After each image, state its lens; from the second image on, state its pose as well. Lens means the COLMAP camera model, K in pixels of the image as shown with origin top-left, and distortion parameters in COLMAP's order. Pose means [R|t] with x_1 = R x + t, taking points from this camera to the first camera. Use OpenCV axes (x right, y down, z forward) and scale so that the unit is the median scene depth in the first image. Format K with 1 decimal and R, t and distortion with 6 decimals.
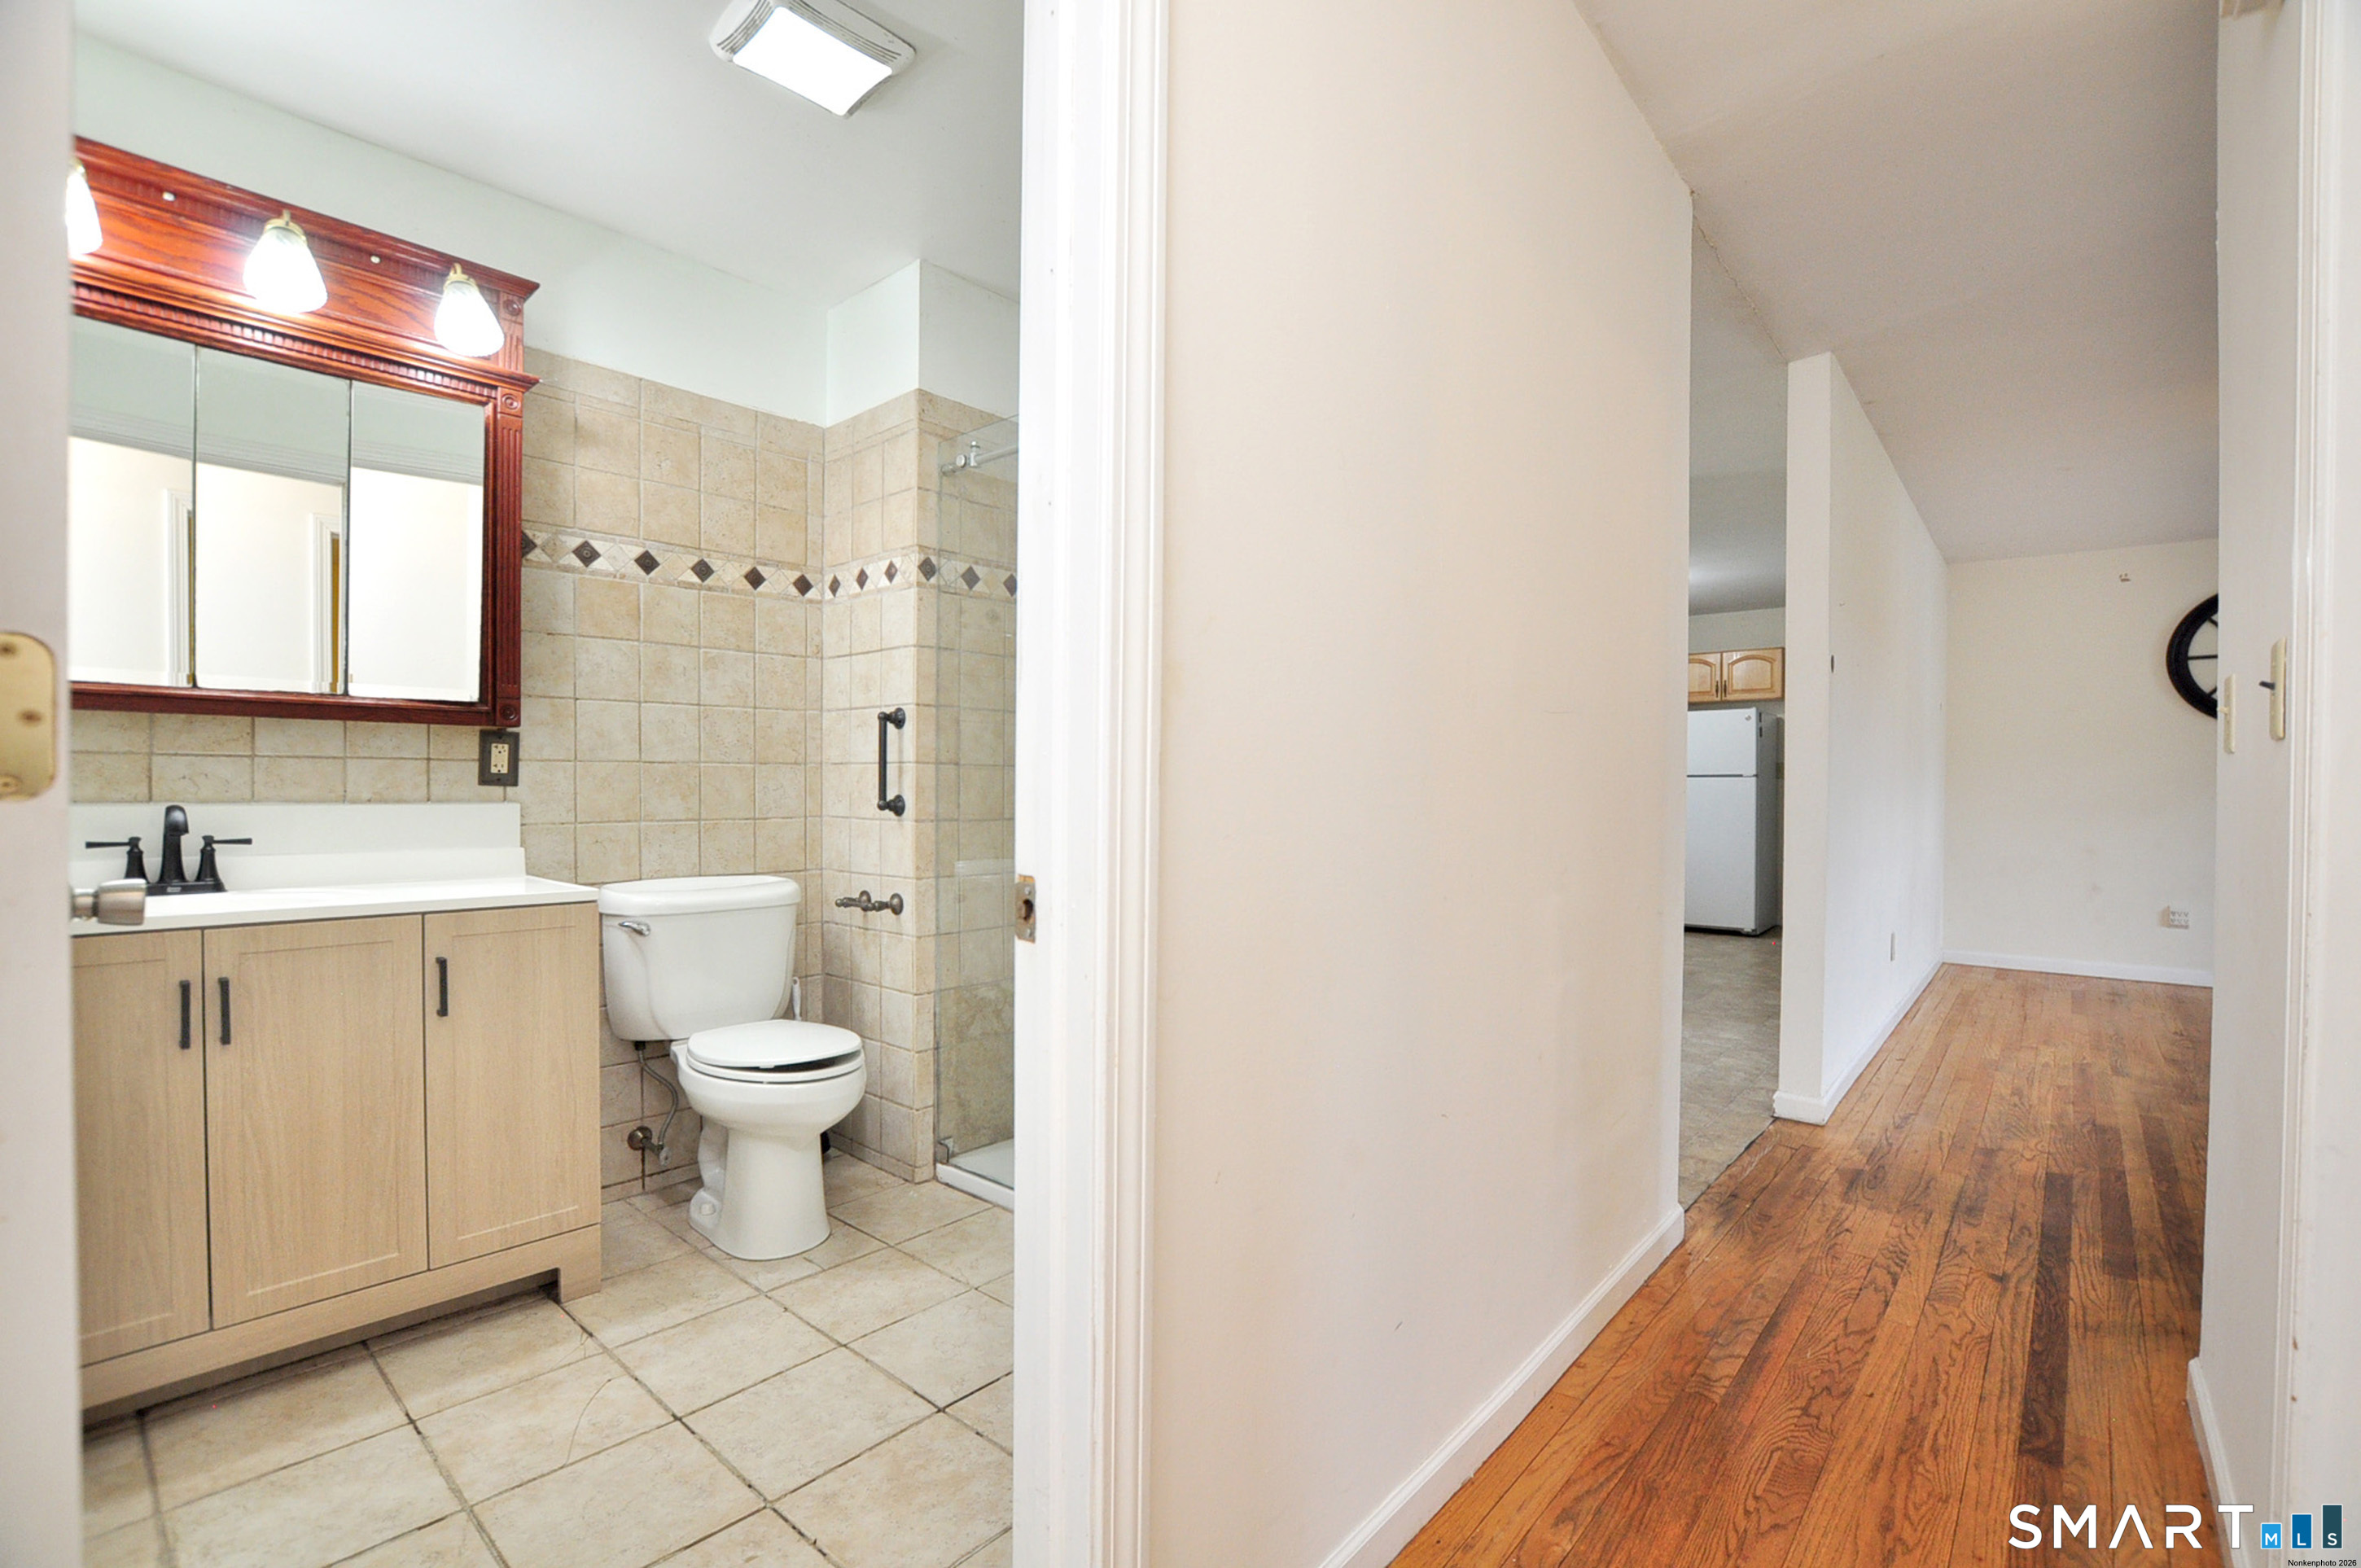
lens RADIAL K [[1062.8, 0, 1233.7], [0, 1062.8, 797.9], [0, 0, 1]] dist [-0.025983, 0.001611]
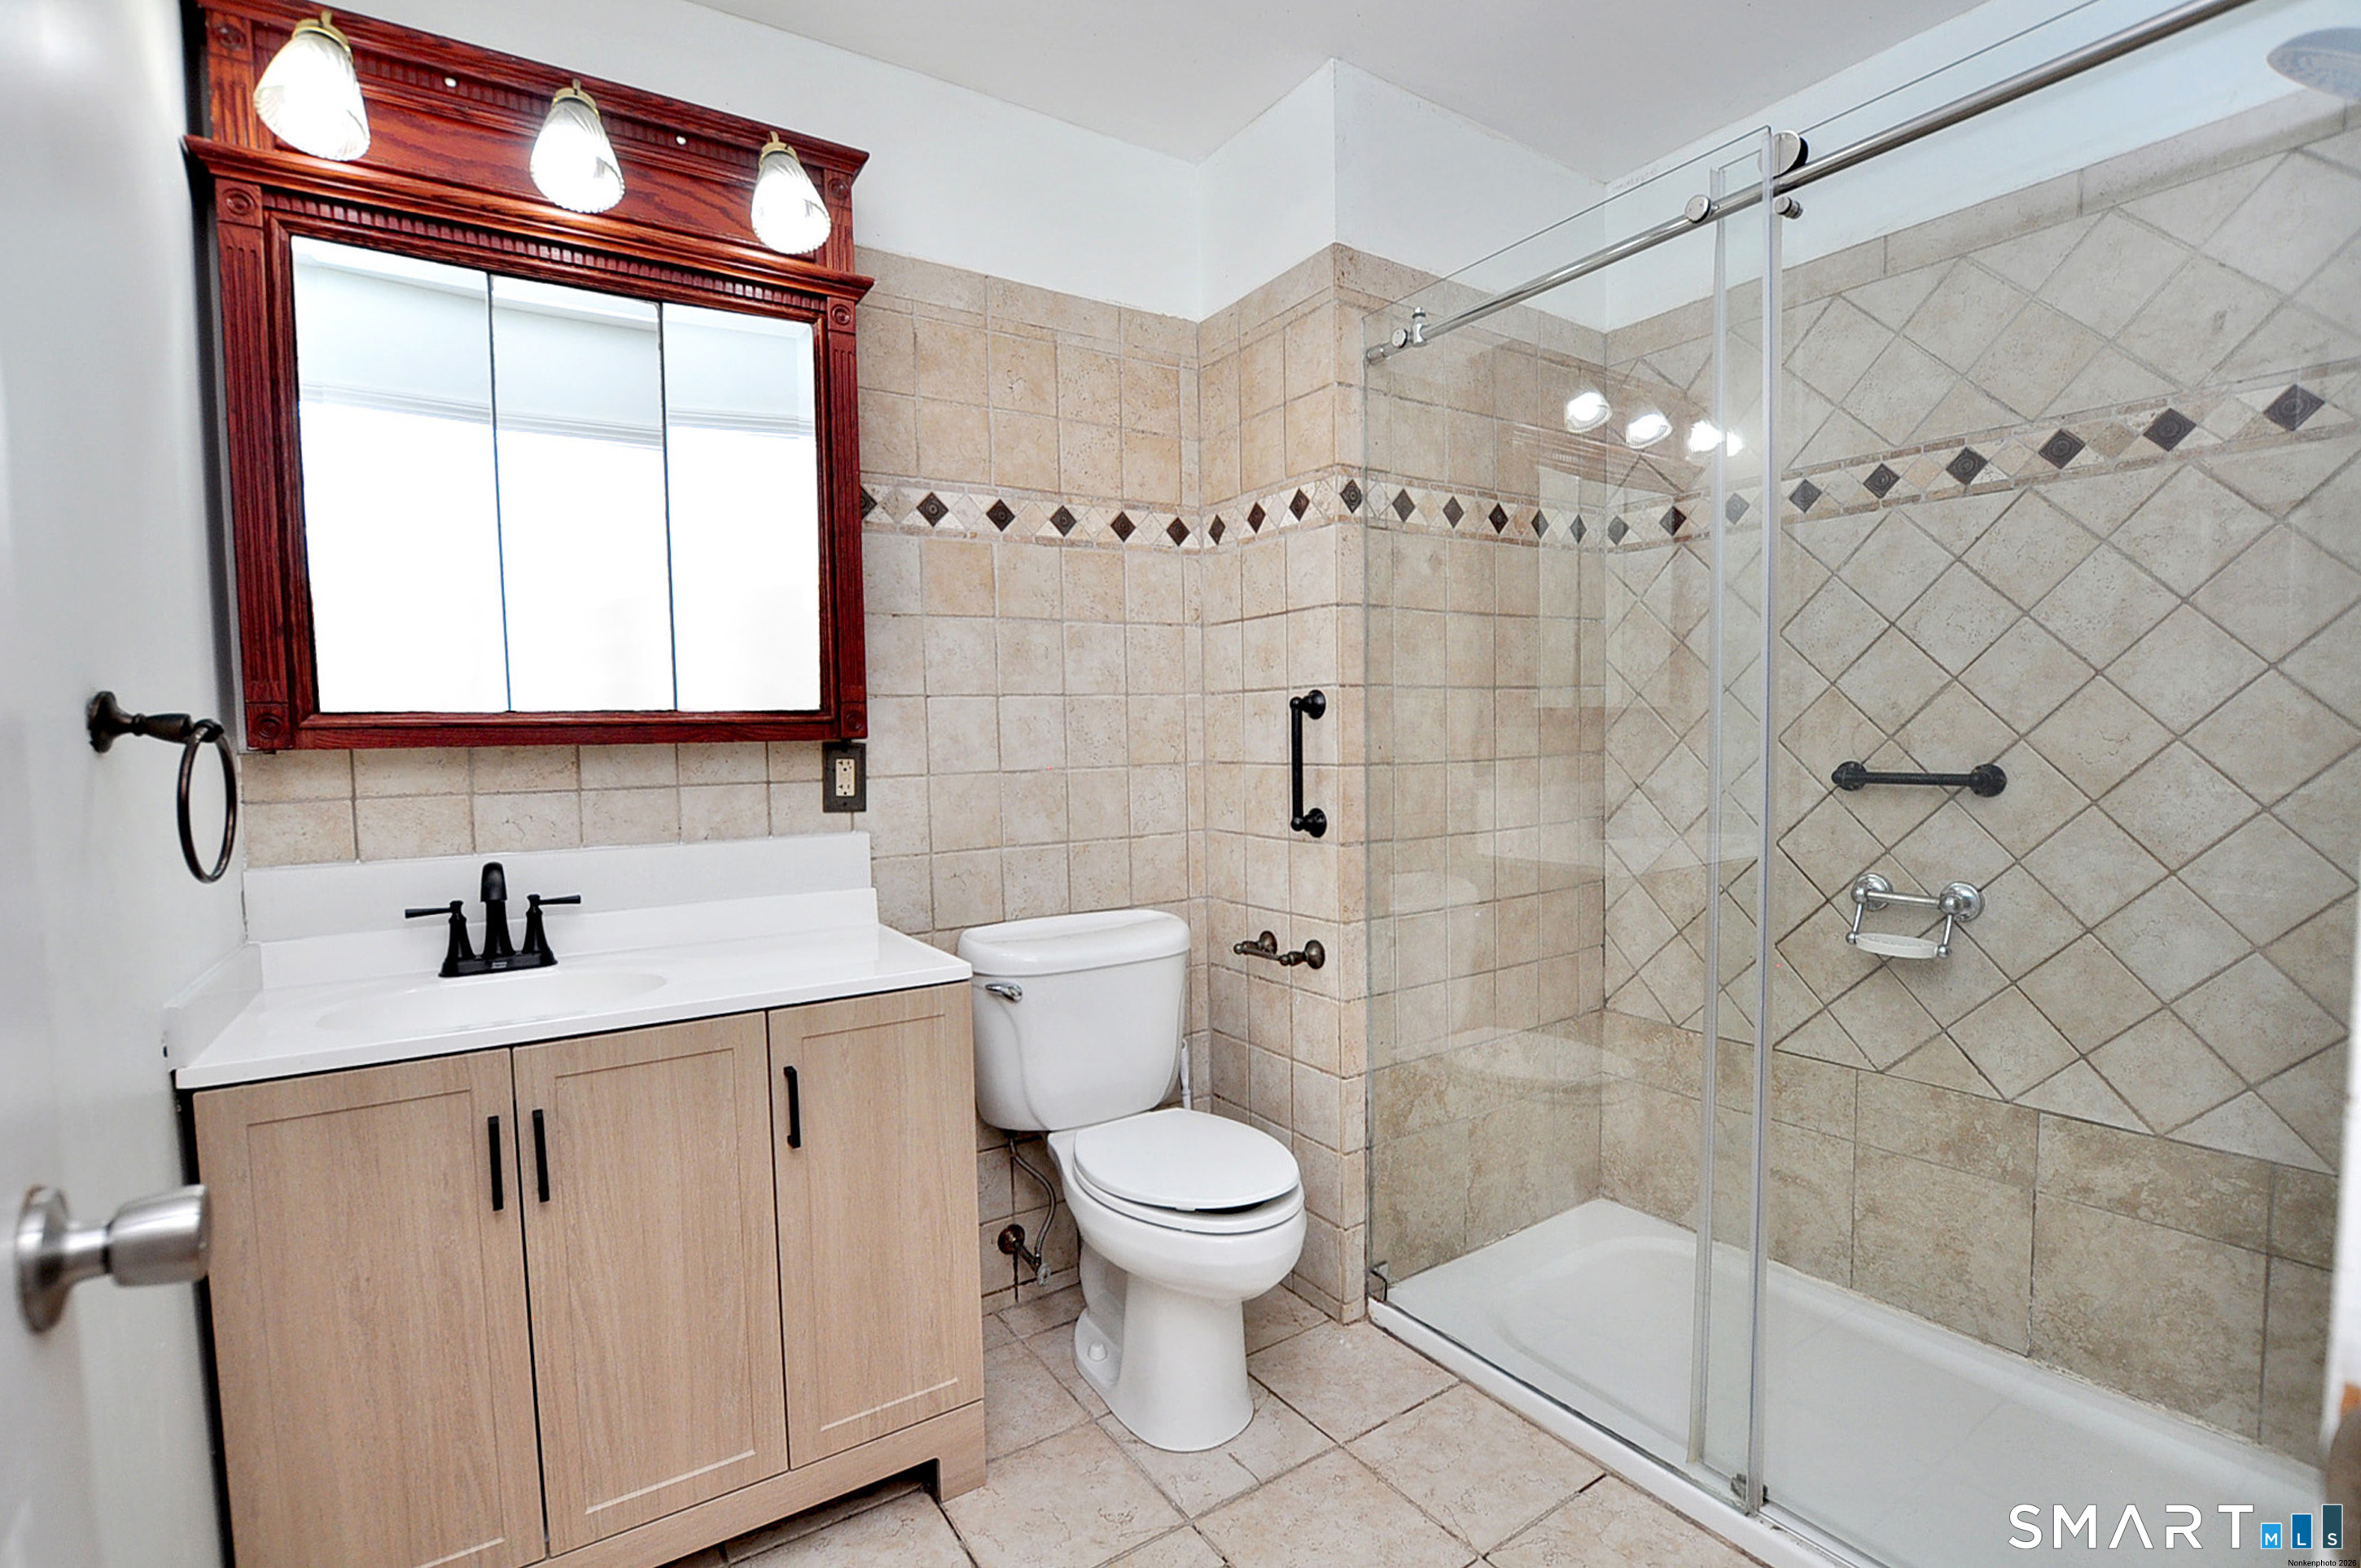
lens RADIAL K [[1062.8, 0, 1163.8], [0, 1062.8, 790.5], [0, 0, 1]] dist [-0.025983, 0.001611]
pose [[0.953172, -0.002471, -0.302417, -0.273704], [0.018031, 0.998652, 0.048672, -0.075278], [0.301889, -0.051846, 0.951932, 0.372249]]
